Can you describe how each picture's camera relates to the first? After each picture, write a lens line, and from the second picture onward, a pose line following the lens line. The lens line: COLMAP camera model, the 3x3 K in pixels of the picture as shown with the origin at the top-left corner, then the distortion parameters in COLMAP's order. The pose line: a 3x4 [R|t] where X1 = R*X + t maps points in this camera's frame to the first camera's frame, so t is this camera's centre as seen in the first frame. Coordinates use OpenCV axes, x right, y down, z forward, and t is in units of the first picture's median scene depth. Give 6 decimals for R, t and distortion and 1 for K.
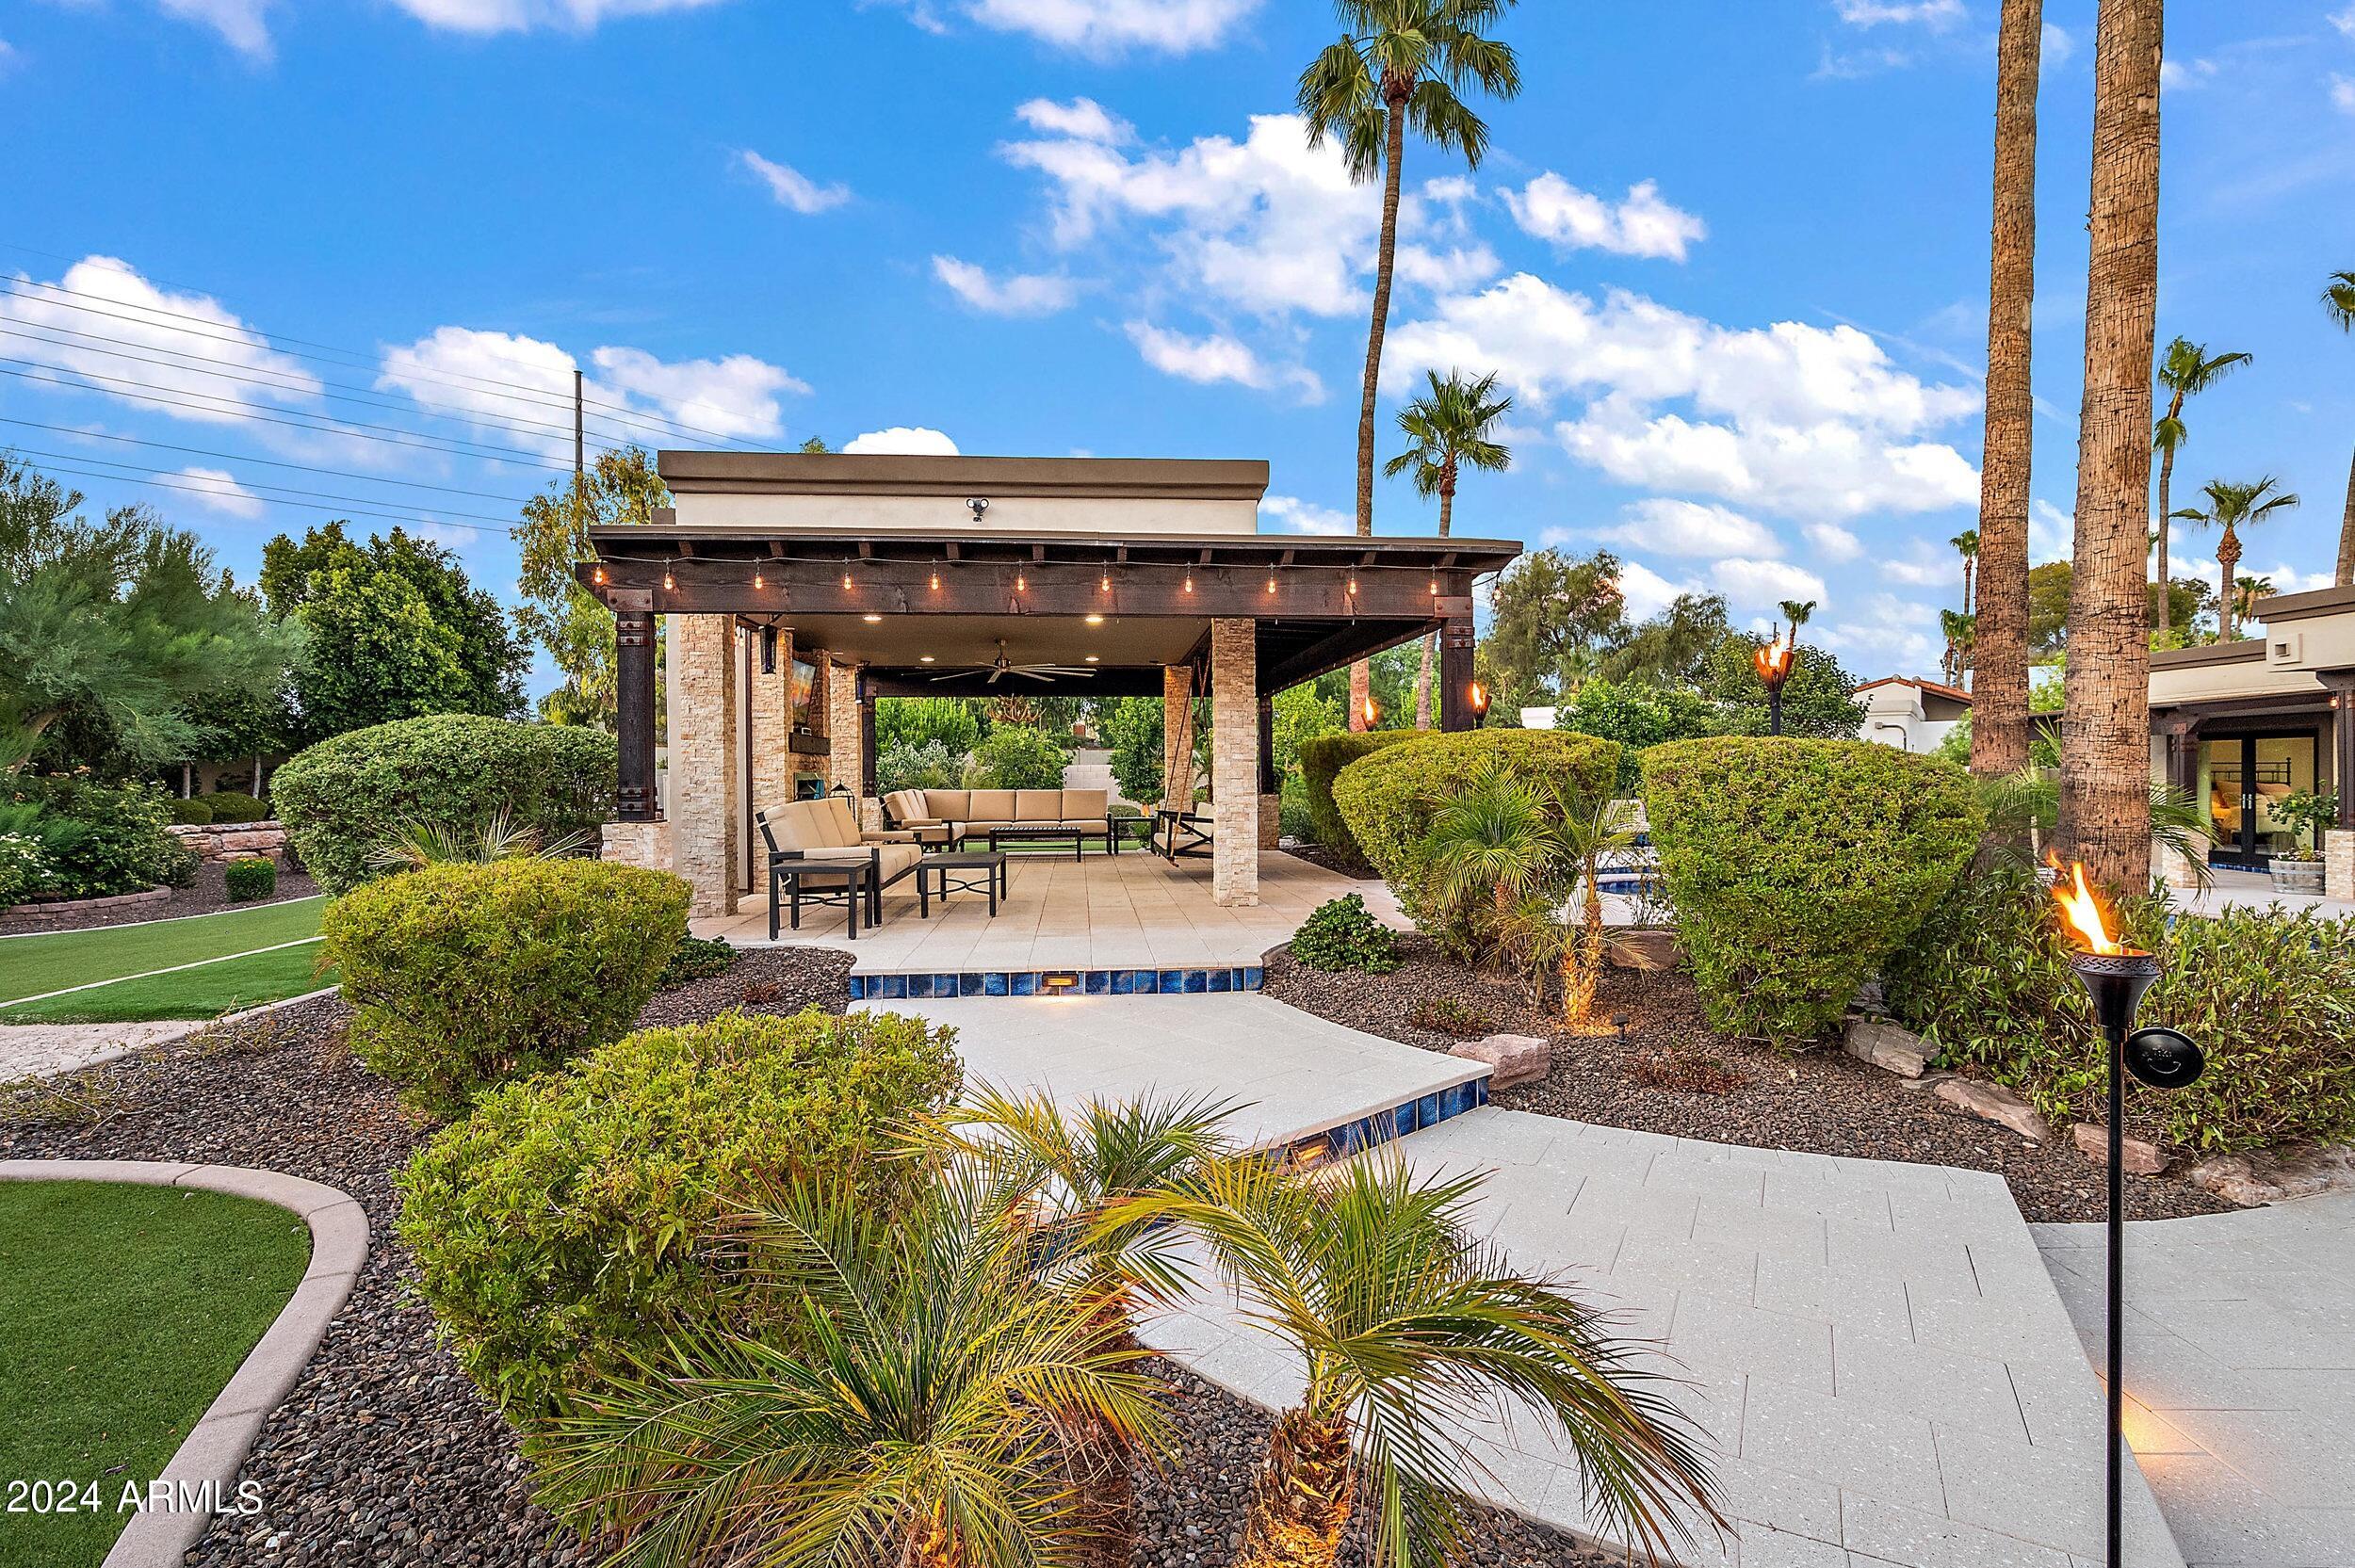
lens RADIAL K [[1089.7, 0, 1183.9], [0, 1089.7, 784.3], [0, 0, 1]] dist [0.002824, -0.001301]
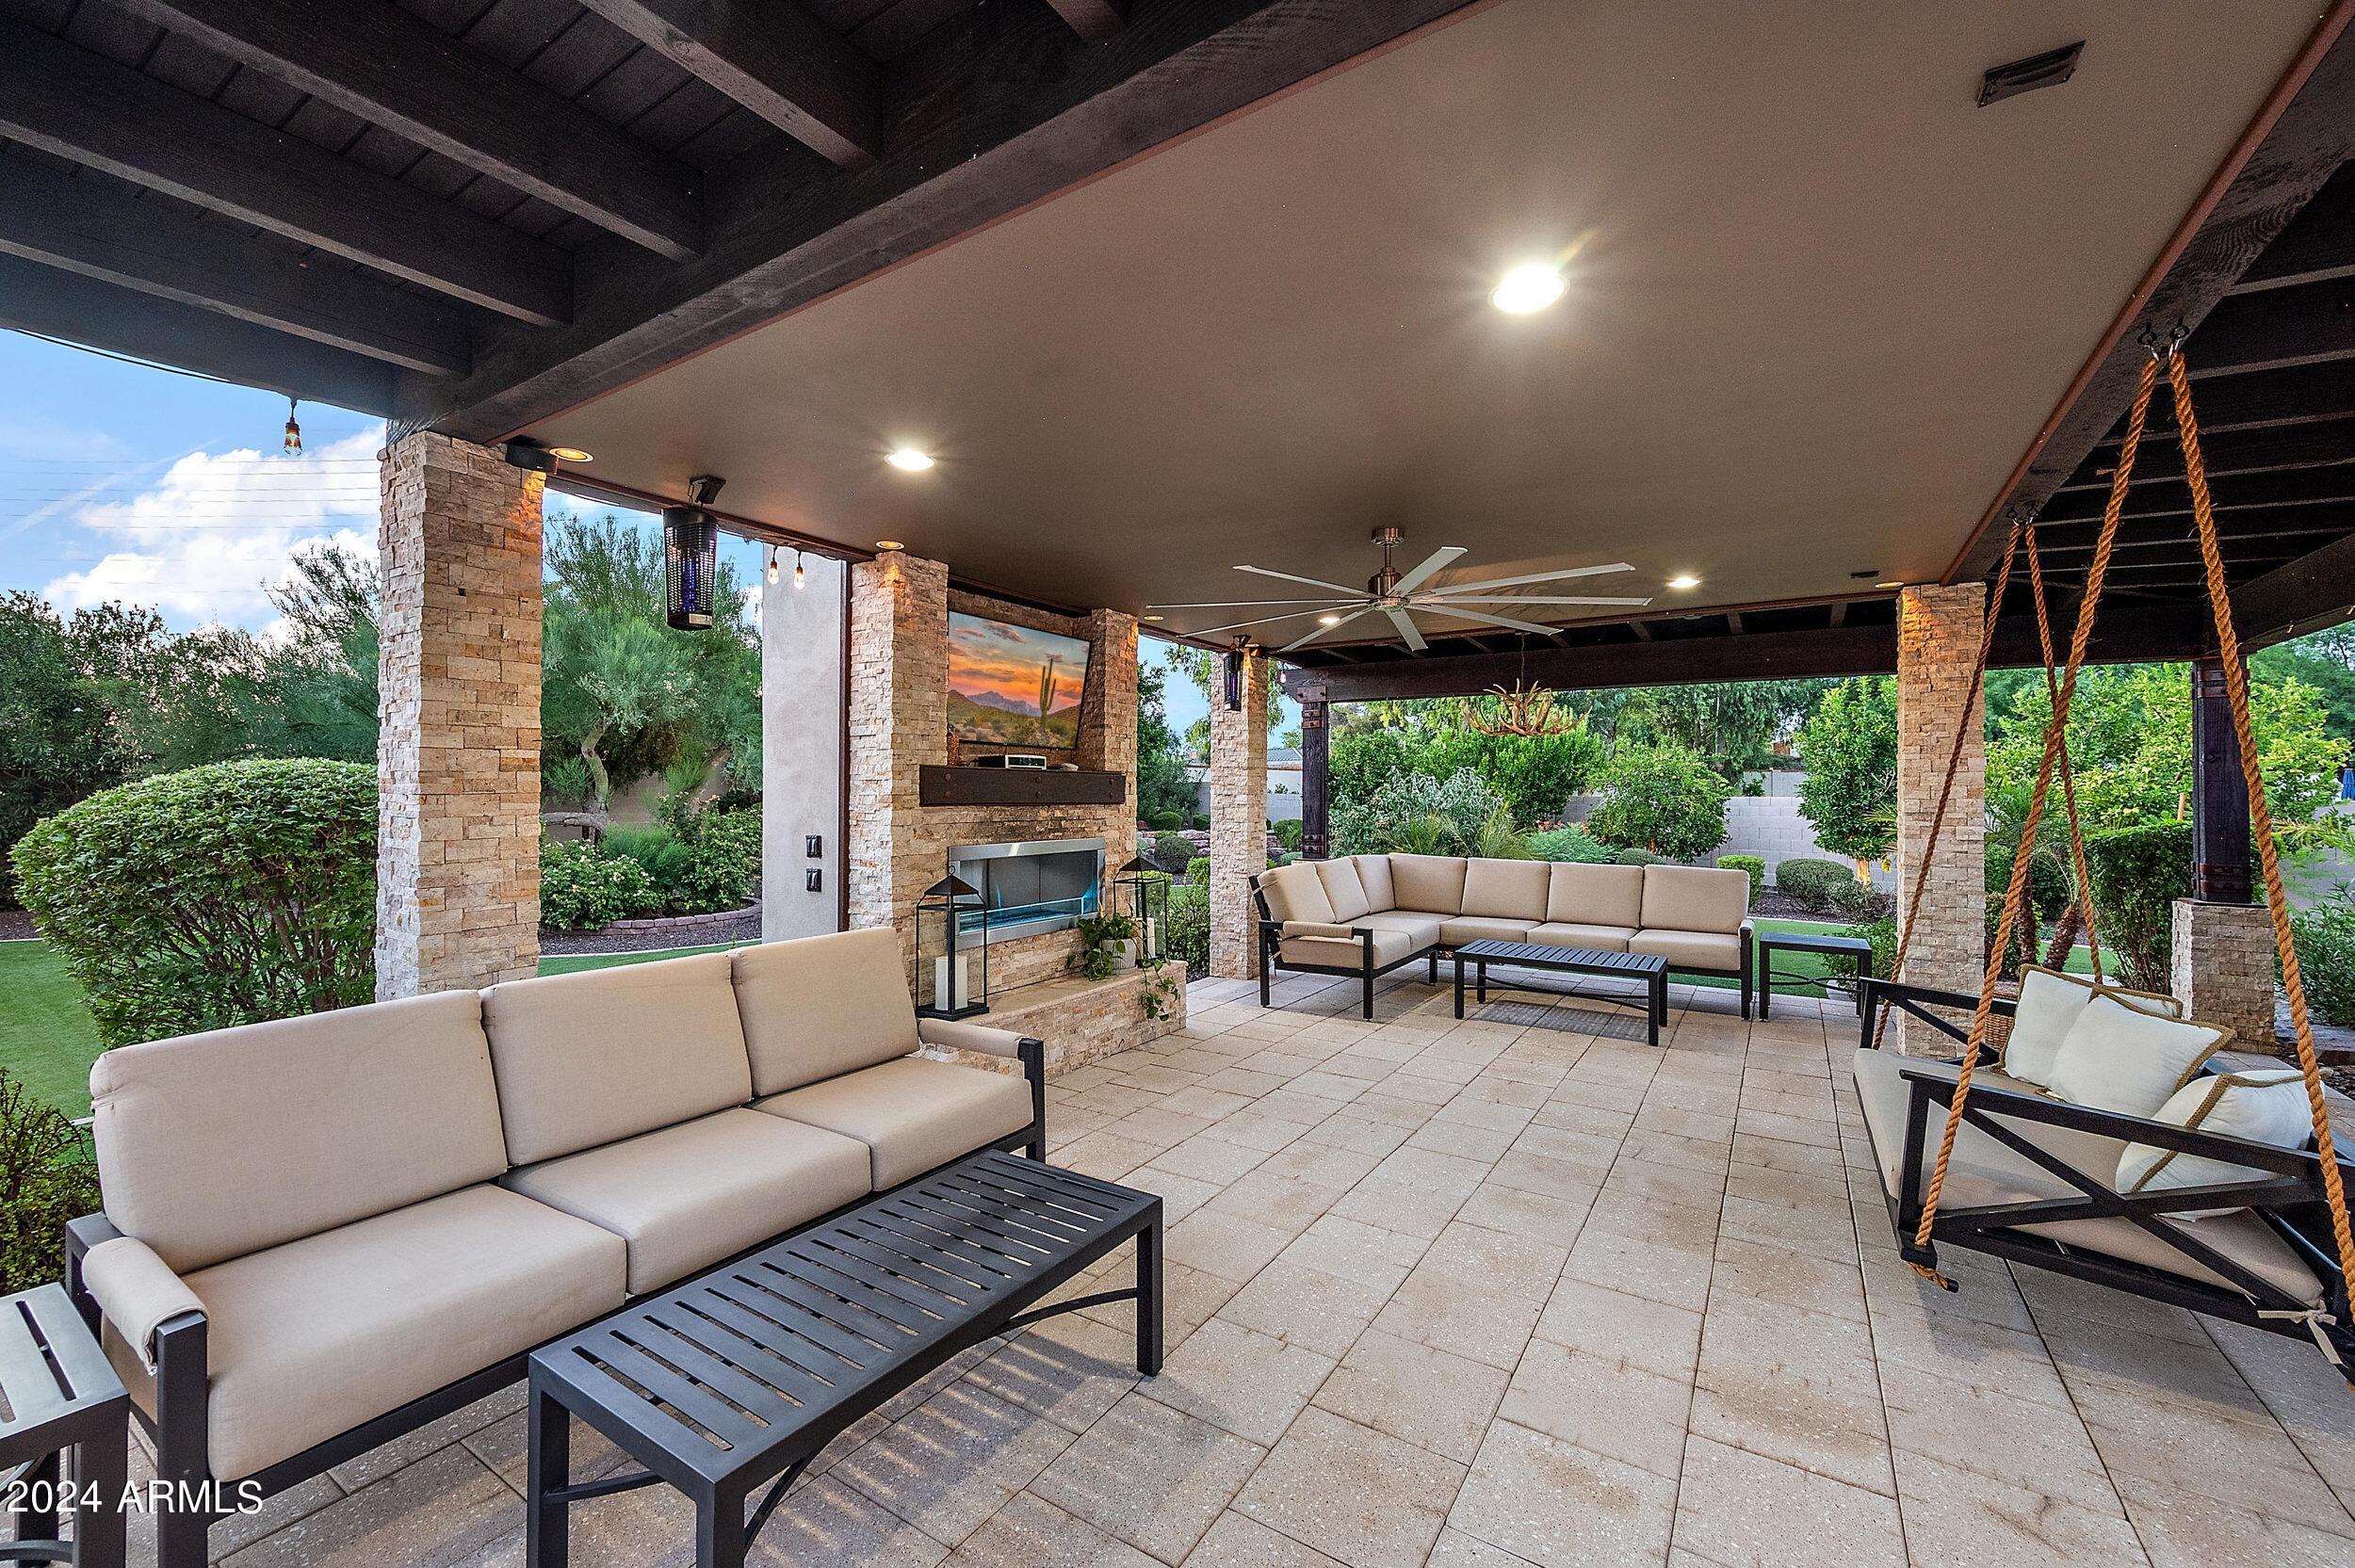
lens RADIAL K [[939.2, 0, 1183.0], [0, 939.2, 786.8], [0, 0, 1]] dist [0.003522, -0.001161]
pose [[0.784169, 0.008047, -0.620496, -0.009213], [-0.016044, 0.999845, -0.007309, -0.029283], [0.620340, 0.015687, 0.784176, 0.590472]]
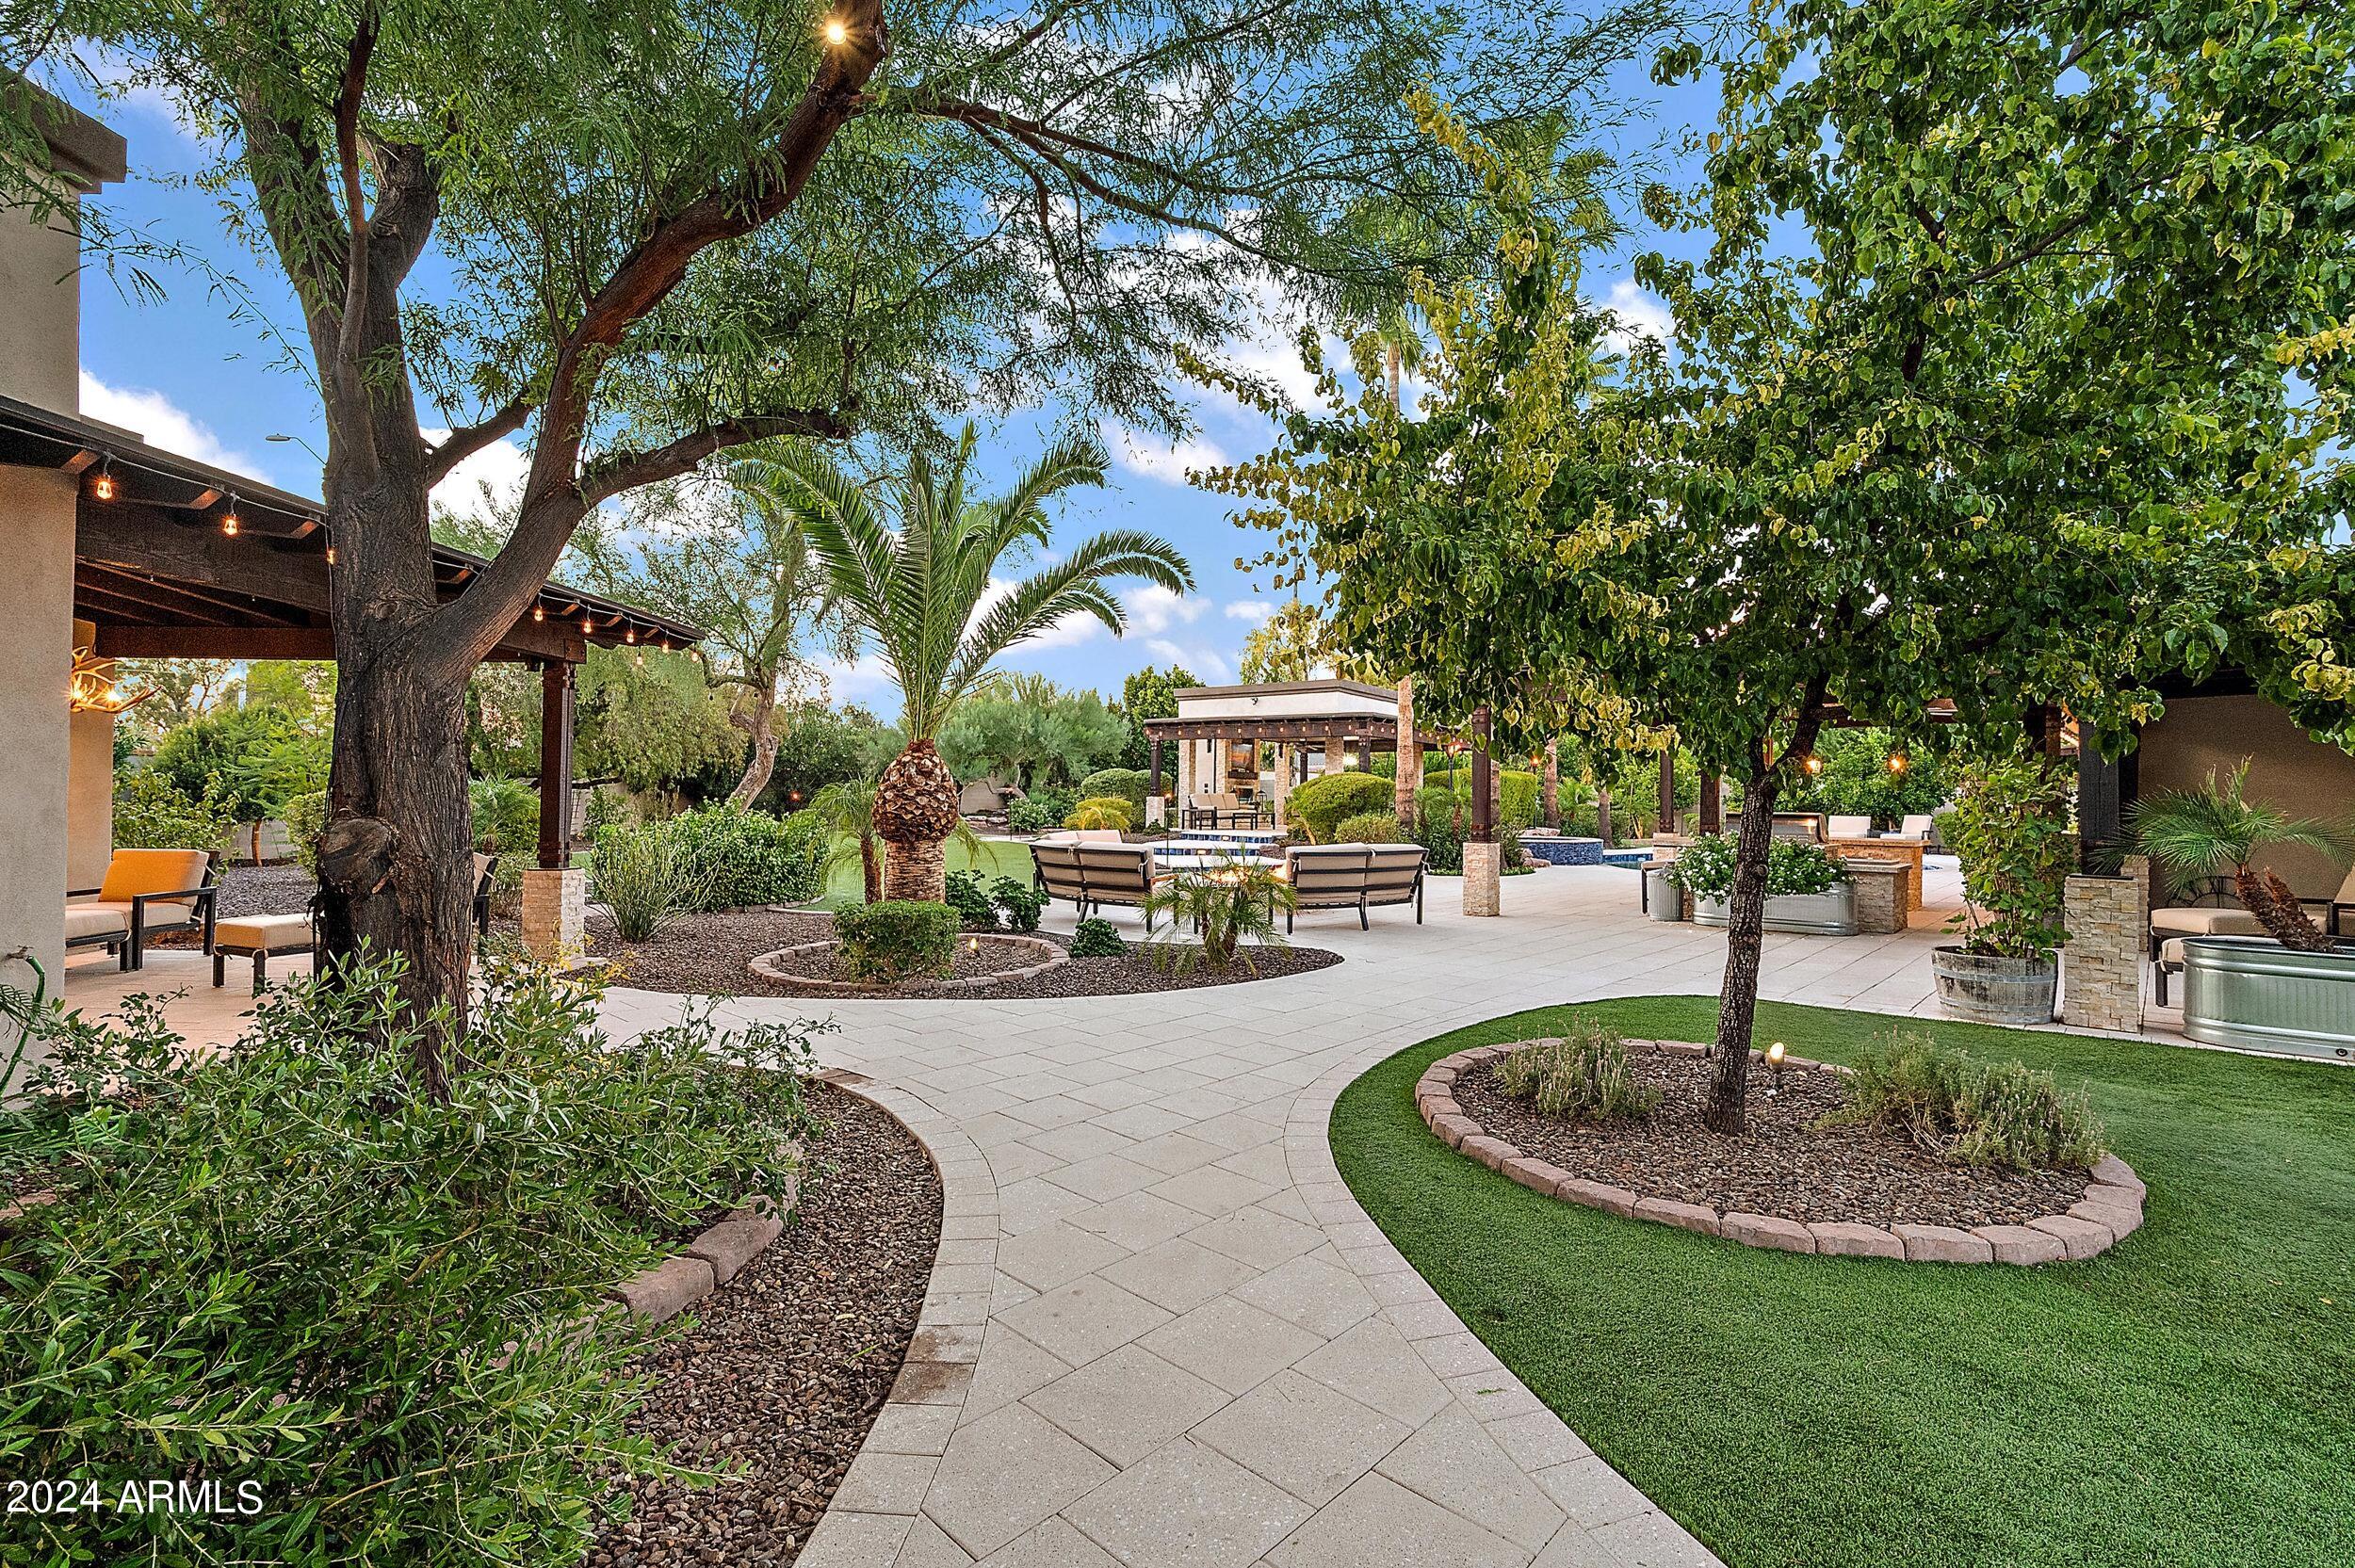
lens RADIAL K [[1089.7, 0, 1175.2], [0, 1089.7, 788.9], [0, 0, 1]] dist [0.002824, -0.001301]
pose [[0.764248, 0.009688, -0.644849, 1.086841], [-0.020299, 0.999753, -0.009038, 0.022411], [0.644603, 0.019997, 0.764256, -1.004110]]
